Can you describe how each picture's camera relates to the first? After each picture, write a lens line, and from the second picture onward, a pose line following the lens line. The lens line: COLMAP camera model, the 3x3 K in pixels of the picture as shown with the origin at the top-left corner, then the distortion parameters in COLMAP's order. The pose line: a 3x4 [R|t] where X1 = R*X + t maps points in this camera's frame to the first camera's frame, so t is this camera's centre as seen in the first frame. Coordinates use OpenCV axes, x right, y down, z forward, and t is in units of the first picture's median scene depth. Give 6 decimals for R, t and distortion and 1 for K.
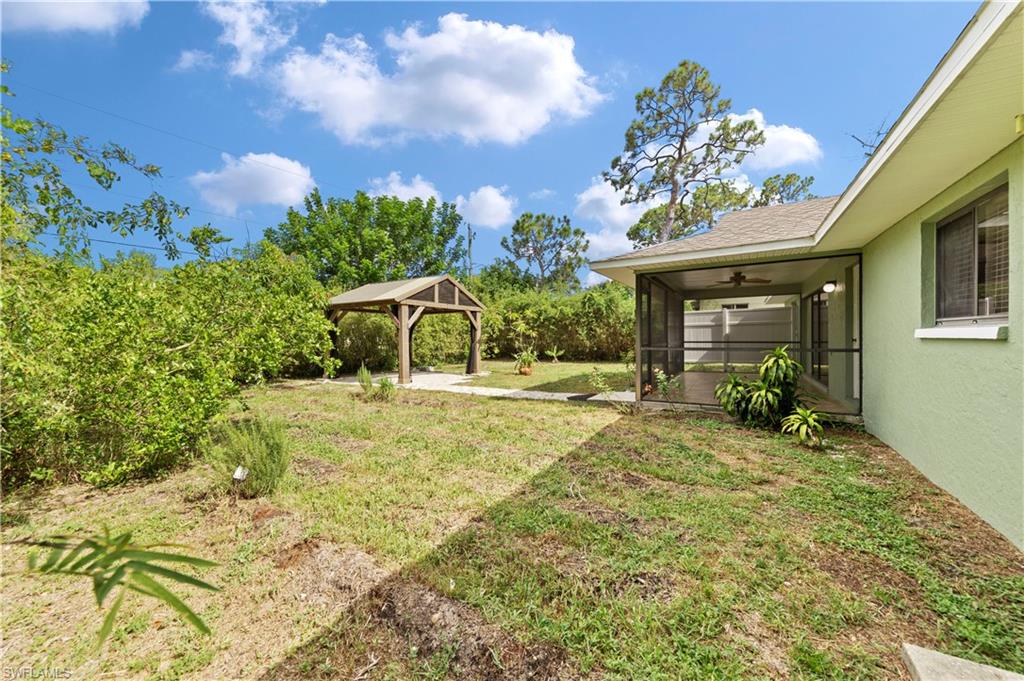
lens RADIAL K [[373.7, 0, 510.0], [0, 373.7, 336.9], [0, 0, 1]] dist [0.008852, -0.000100]
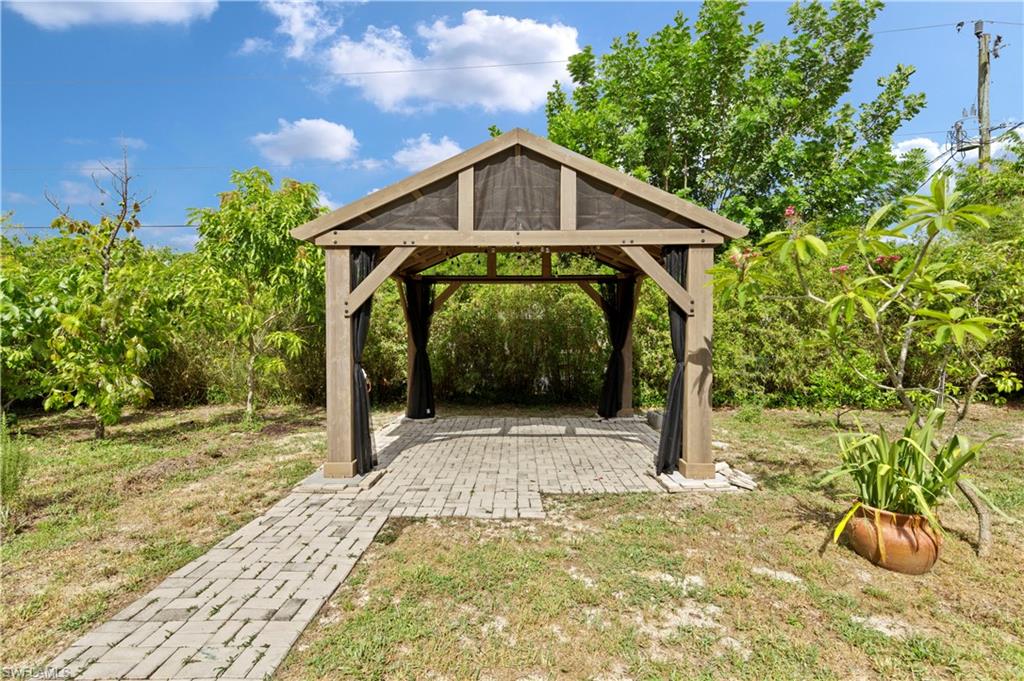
lens RADIAL K [[493.3, 0, 514.0], [0, 493.3, 336.5], [0, 0, 1]] dist [0.003120, 0.000568]
pose [[0.511158, 0.007941, -0.859450, 0.166089], [-0.000602, 0.999960, 0.008882, -0.006853], [0.859487, -0.004023, 0.511143, 0.774528]]
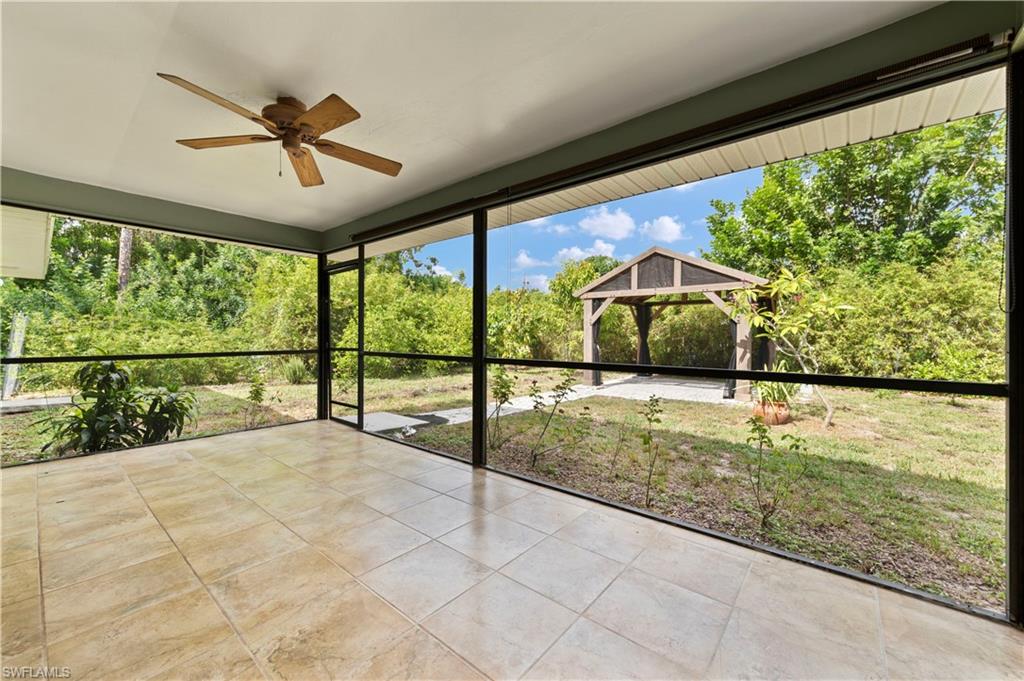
lens RADIAL K [[391.2, 0, 512.0], [0, 391.2, 340.5], [0, 0, 1]] dist [0.001405, 0.000061]
pose [[-0.151084, 0.015453, -0.988400, 0.597026], [-0.008588, 0.999820, 0.016944, 0.001234], [0.988484, 0.011048, -0.150924, 0.821222]]
